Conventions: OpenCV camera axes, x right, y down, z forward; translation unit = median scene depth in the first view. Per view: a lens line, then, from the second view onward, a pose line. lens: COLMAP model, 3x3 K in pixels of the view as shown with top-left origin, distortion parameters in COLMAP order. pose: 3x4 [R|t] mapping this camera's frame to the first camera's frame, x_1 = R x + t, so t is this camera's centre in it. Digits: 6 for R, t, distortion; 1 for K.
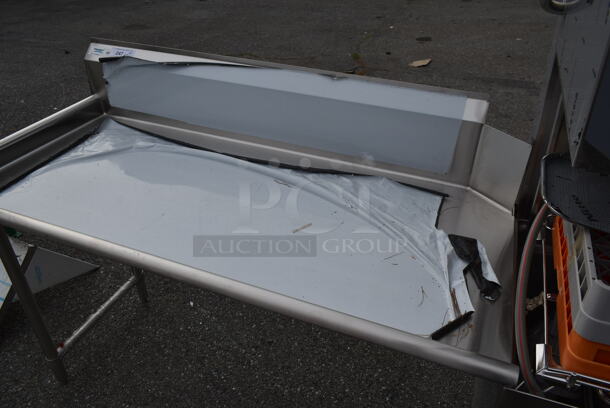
lens RADIAL K [[475.4, 0, 305.0], [0, 475.4, 204.0], [0, 0, 1]] dist [-0.009944, 0.007986]
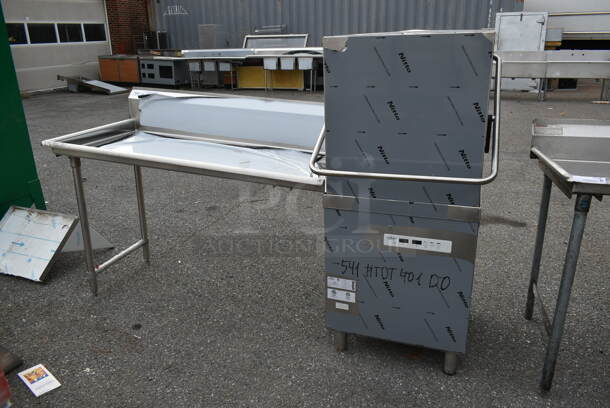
lens RADIAL K [[475.4, 0, 305.0], [0, 475.4, 204.0], [0, 0, 1]] dist [-0.009944, 0.007986]
pose [[0.998982, 0.002387, 0.045047, 0.105107], [0.008276, 0.971950, -0.235042, 0.476011], [-0.044344, 0.235175, 0.970941, -0.615328]]
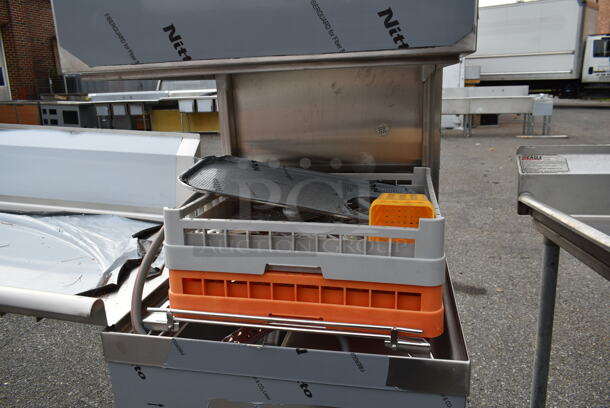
lens RADIAL K [[475.4, 0, 305.0], [0, 475.4, 204.0], [0, 0, 1]] dist [-0.009944, 0.007986]
pose [[0.982686, -0.037446, 0.181457, 0.318128], [0.094147, 0.944424, -0.314959, 0.236023], [-0.159579, 0.326589, 0.931597, -0.043501]]
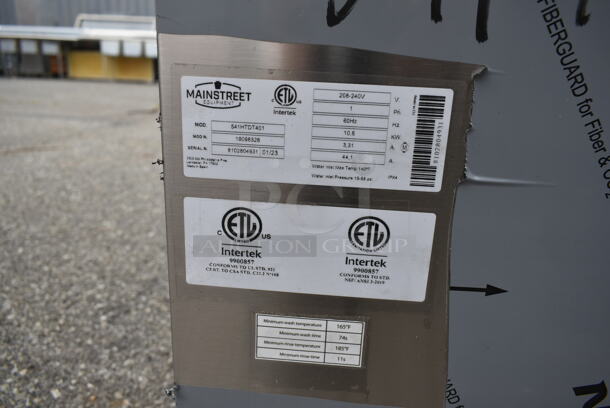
lens RADIAL K [[475.4, 0, 305.0], [0, 475.4, 204.0], [0, 0, 1]] dist [-0.009944, 0.007986]
pose [[0.942668, -0.010463, 0.333567, 0.211492], [0.106036, 0.957106, -0.269640, 0.441920], [-0.316438, 0.289551, 0.903342, 0.556793]]
